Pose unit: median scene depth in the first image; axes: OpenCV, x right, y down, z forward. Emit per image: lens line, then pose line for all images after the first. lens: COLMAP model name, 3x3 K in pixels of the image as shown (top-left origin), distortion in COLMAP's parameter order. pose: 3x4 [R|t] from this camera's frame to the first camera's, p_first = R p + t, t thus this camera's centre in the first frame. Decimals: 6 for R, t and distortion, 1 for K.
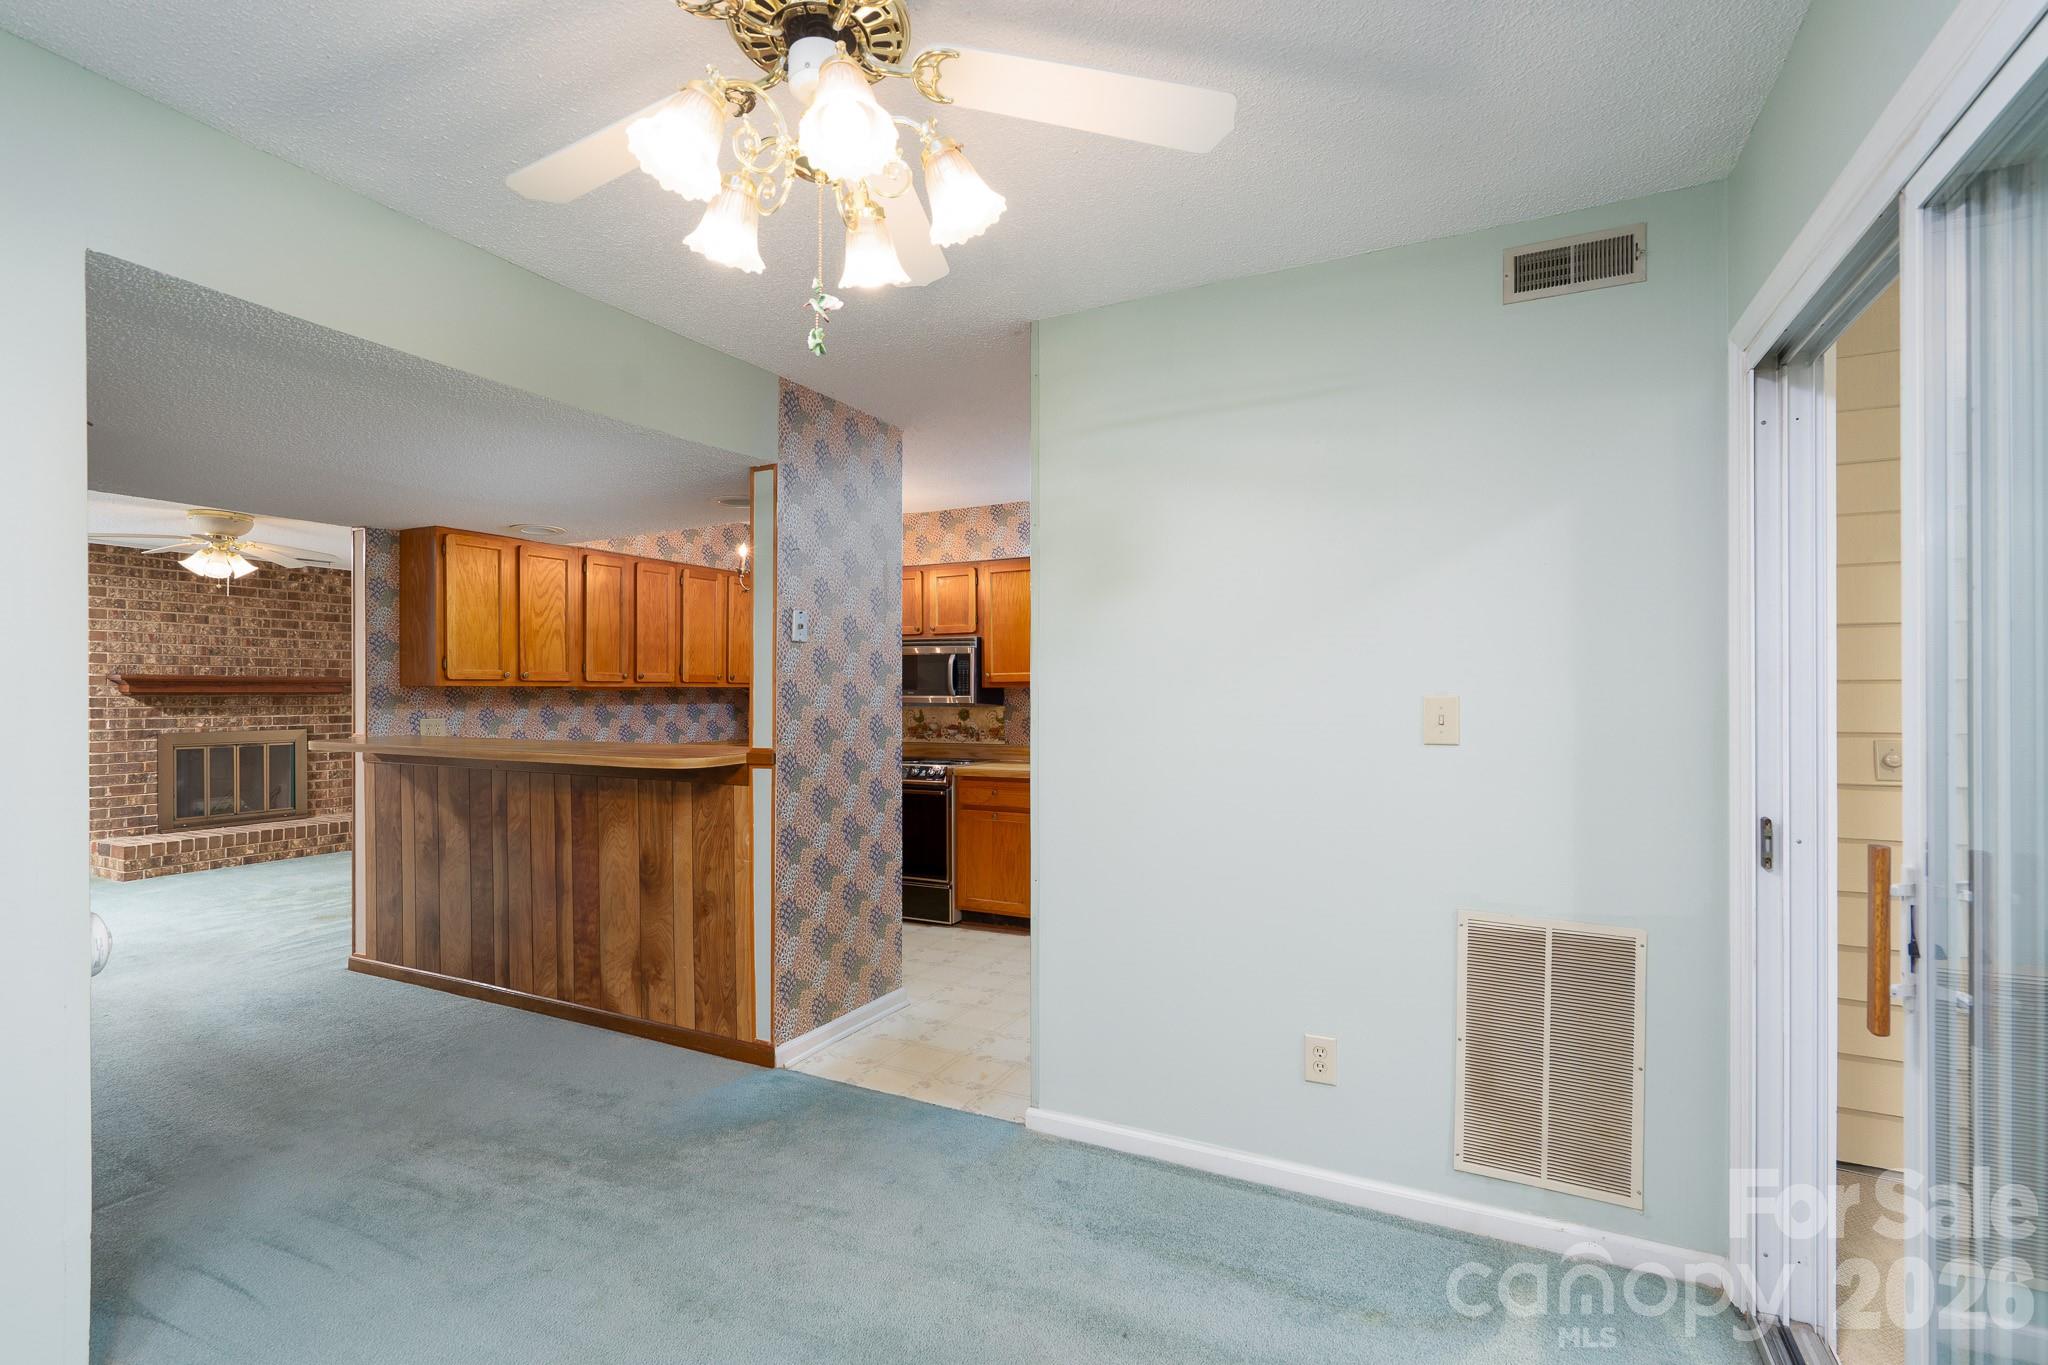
lens RADIAL K [[951.2, 0, 1035.2], [0, 951.2, 692.9], [0, 0, 1]] dist [-0.011679, 0.005828]
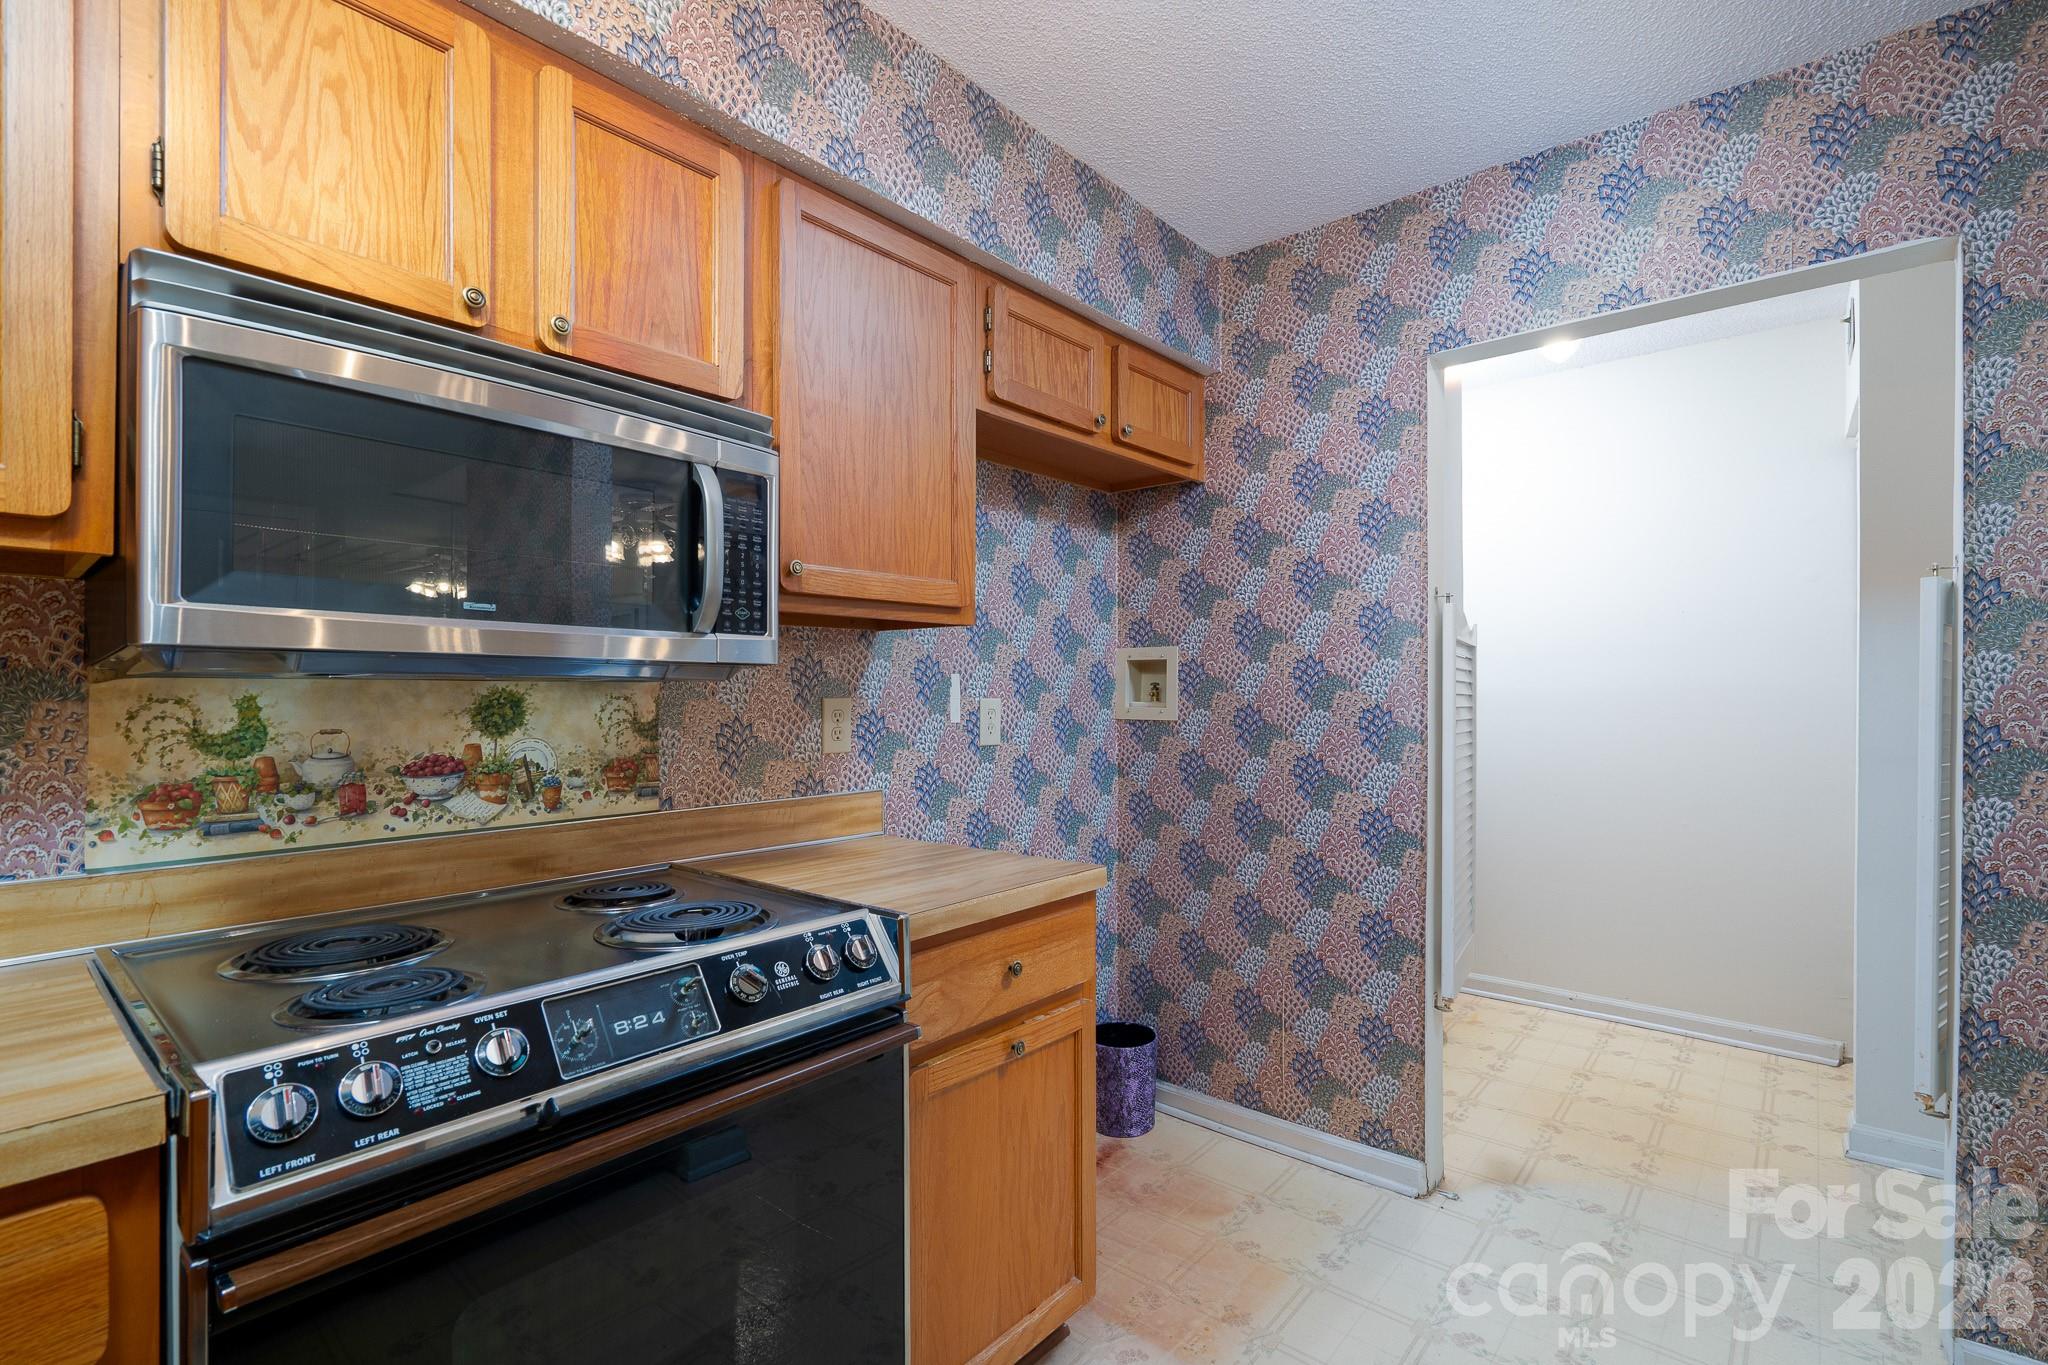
lens RADIAL K [[951.2, 0, 1020.4], [0, 951.2, 696.5], [0, 0, 1]] dist [-0.011679, 0.005828]
pose [[0.240781, -0.002280, 0.970577, -0.323535], [-0.001912, 0.999994, 0.002823, 0.019644], [-0.970577, -0.002535, 0.240776, 0.909580]]
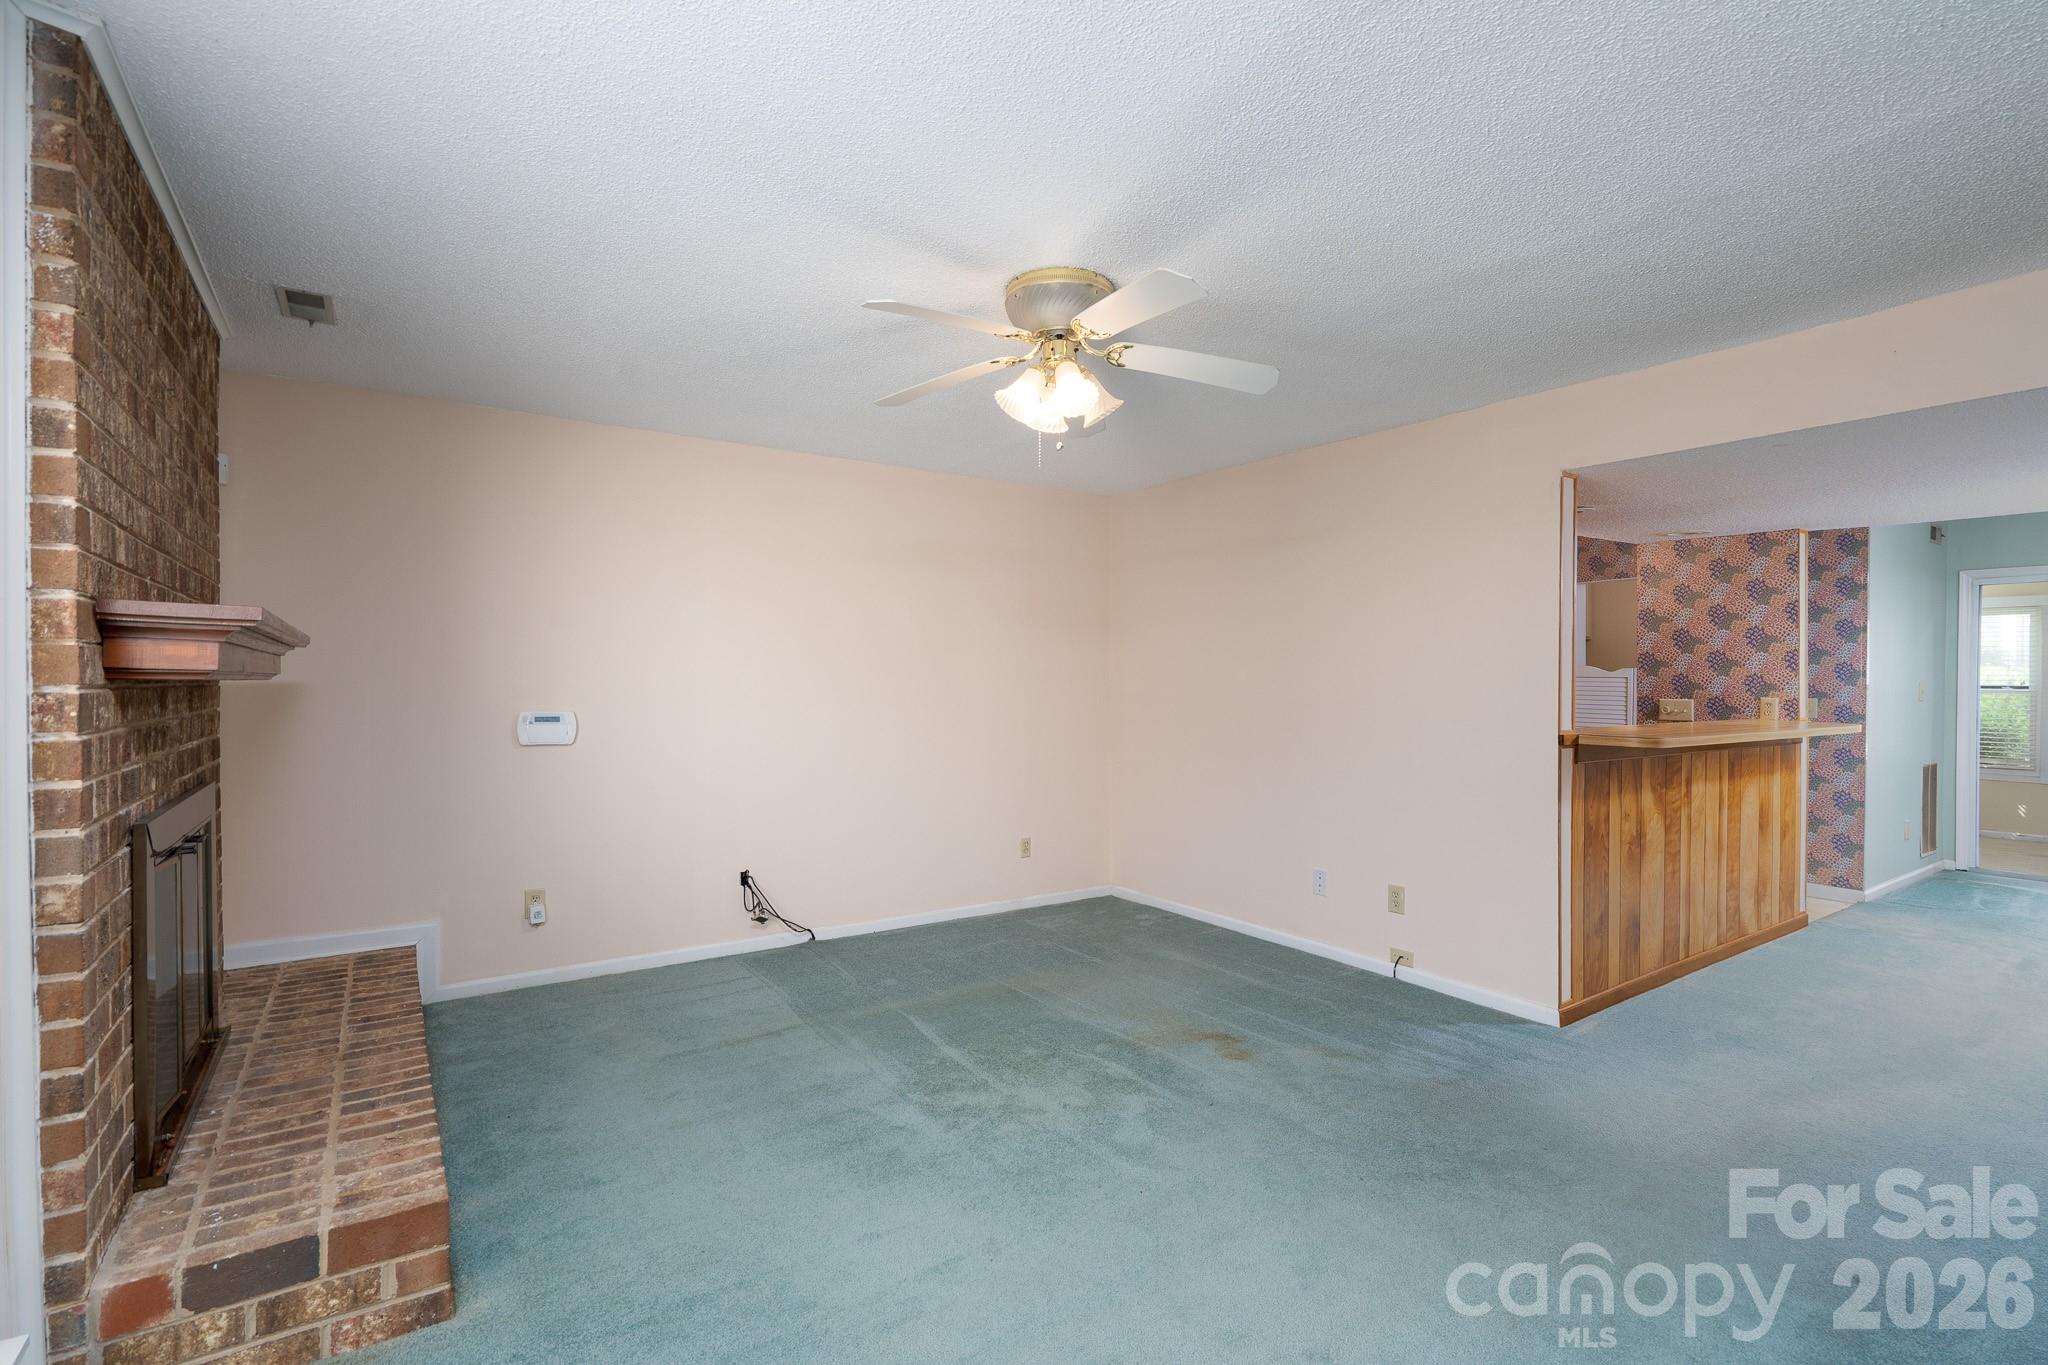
lens RADIAL K [[951.2, 0, 1038.4], [0, 951.2, 690.7], [0, 0, 1]] dist [-0.011679, 0.005828]
pose [[0.481514, -0.009393, 0.876388, -1.383386], [-0.003129, 0.999918, 0.012437, 0.000555], [-0.876433, -0.008731, 0.481445, 0.850124]]
